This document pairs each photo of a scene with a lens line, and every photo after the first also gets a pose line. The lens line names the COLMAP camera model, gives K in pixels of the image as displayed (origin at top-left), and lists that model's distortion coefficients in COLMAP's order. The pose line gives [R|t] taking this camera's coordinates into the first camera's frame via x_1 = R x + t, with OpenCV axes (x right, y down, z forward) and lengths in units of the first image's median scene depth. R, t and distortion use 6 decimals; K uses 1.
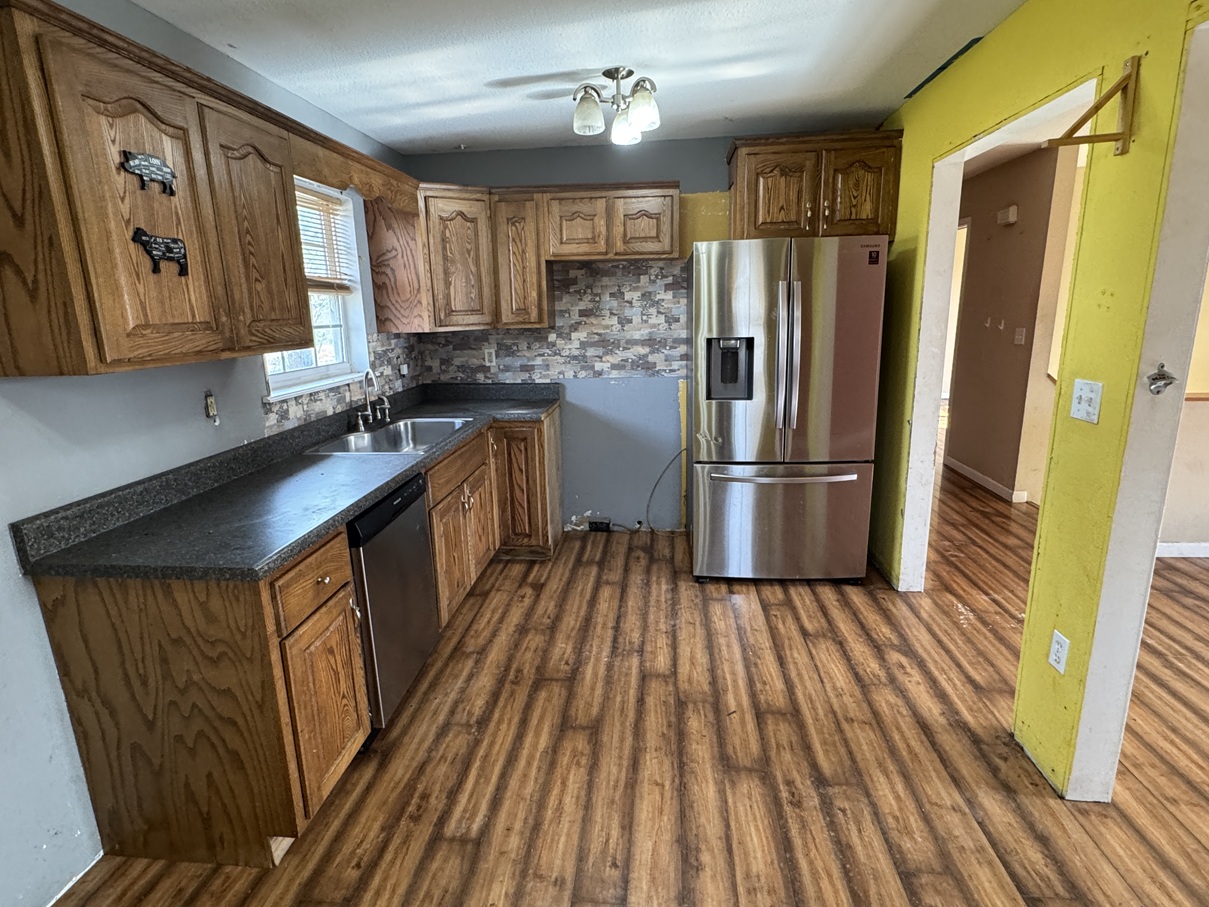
lens RADIAL K [[644.6, 0, 610.0], [0, 644.6, 451.5], [0, 0, 1]] dist [0.003763, -0.001608]
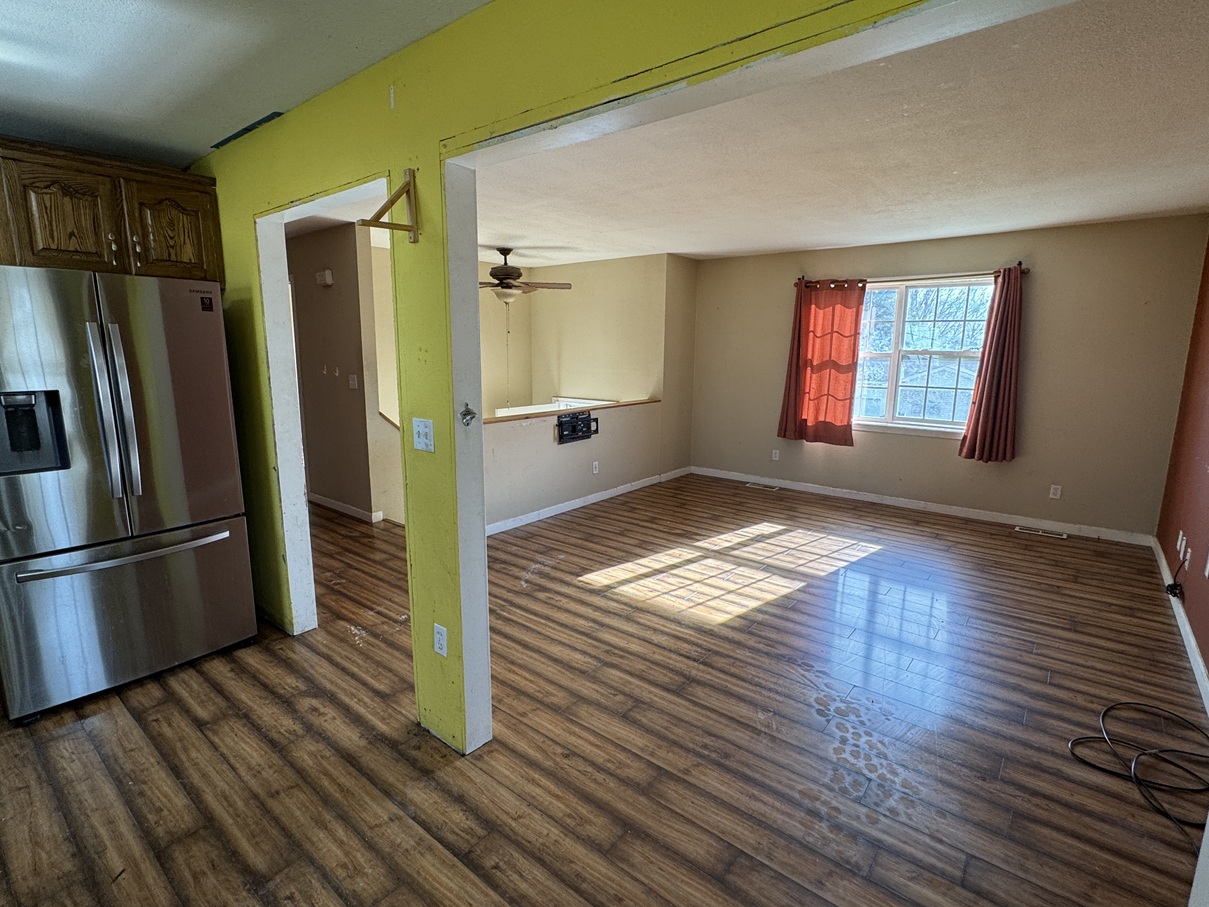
lens RADIAL K [[590.0, 0, 603.4], [0, 590.0, 453.2], [0, 0, 1]] dist [0.000294, -0.000959]
pose [[0.561182, -0.116887, 0.819398, -0.004233], [0.159948, 0.986632, 0.031200, -0.019925], [-0.812091, 0.113552, 0.572376, 0.058829]]
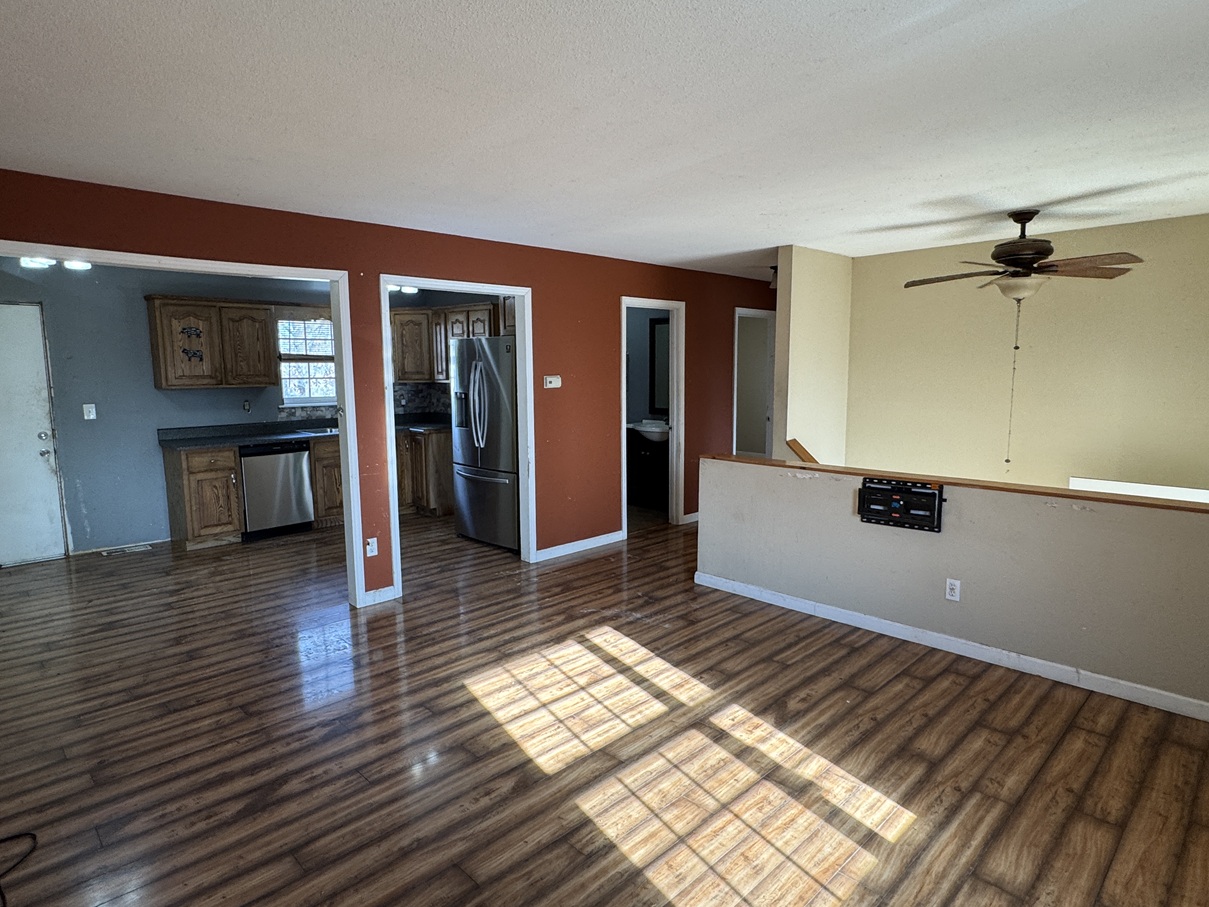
lens RADIAL K [[748.0, 0, 596.8], [0, 748.0, 451.7], [0, 0, 1]] dist [0.015961, 0.000682]
pose [[0.740406, 0.101560, -0.664443, 2.175262], [-0.162141, 0.986314, -0.029919, -0.019318], [0.652311, 0.129886, 0.746740, -0.306288]]
